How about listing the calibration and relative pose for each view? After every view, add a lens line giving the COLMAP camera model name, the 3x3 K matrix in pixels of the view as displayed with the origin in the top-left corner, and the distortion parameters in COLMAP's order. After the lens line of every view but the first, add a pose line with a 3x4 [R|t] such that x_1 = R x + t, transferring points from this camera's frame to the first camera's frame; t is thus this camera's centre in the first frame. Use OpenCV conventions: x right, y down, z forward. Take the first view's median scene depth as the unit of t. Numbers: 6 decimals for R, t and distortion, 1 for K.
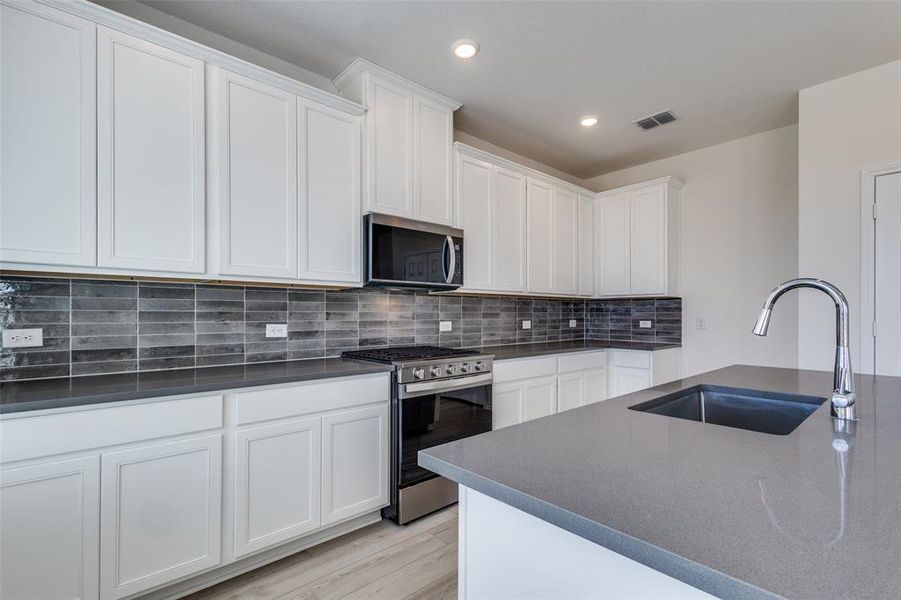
lens RADIAL K [[423.5, 0, 449.9], [0, 423.5, 317.2], [0, 0, 1]] dist [0.001672, 0.000194]
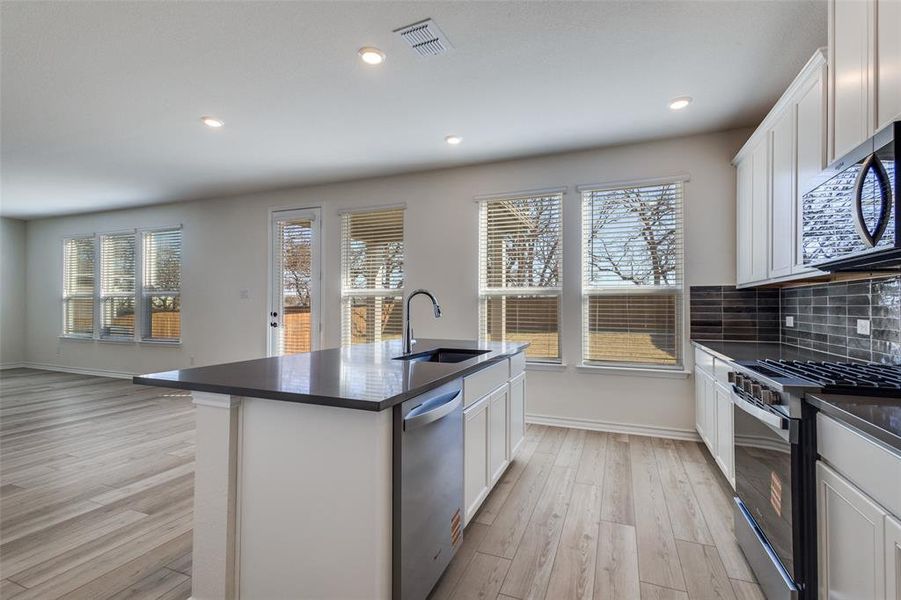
lens RADIAL K [[418.2, 0, 450.5], [0, 418.2, 300.0], [0, 0, 1]] dist [0.001235, 0.000048]
pose [[-0.895430, -0.009393, -0.445103, 0.652483], [-0.005938, 0.999940, -0.009155, -0.010407], [0.445162, -0.005555, -0.895433, 1.174592]]
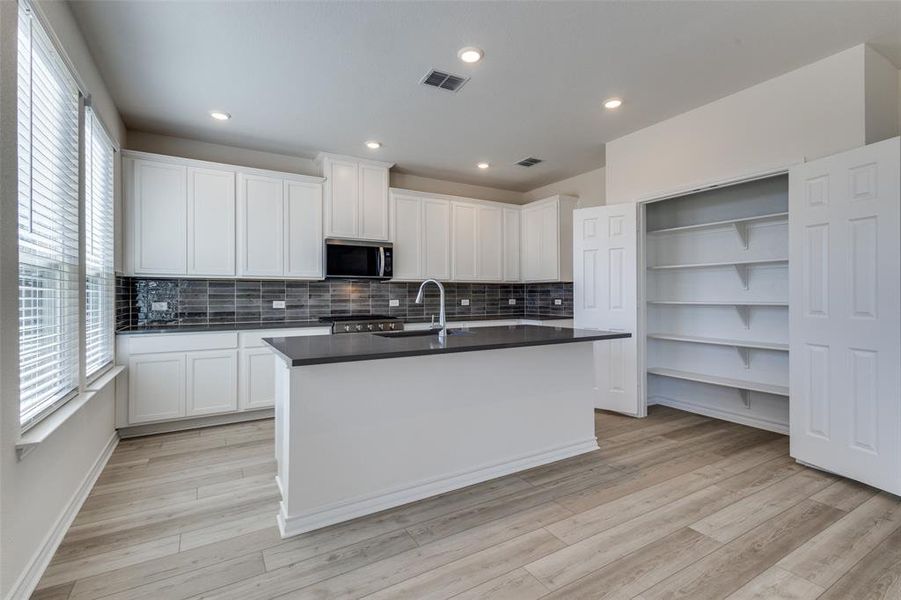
lens RADIAL K [[418.2, 0, 450.5], [0, 418.2, 300.0], [0, 0, 1]] dist [0.001235, 0.000048]
pose [[0.980649, -0.000341, -0.195773, 0.553120], [0.001336, 0.999987, 0.004949, 0.003753], [0.195769, -0.005115, 0.980637, -0.514220]]
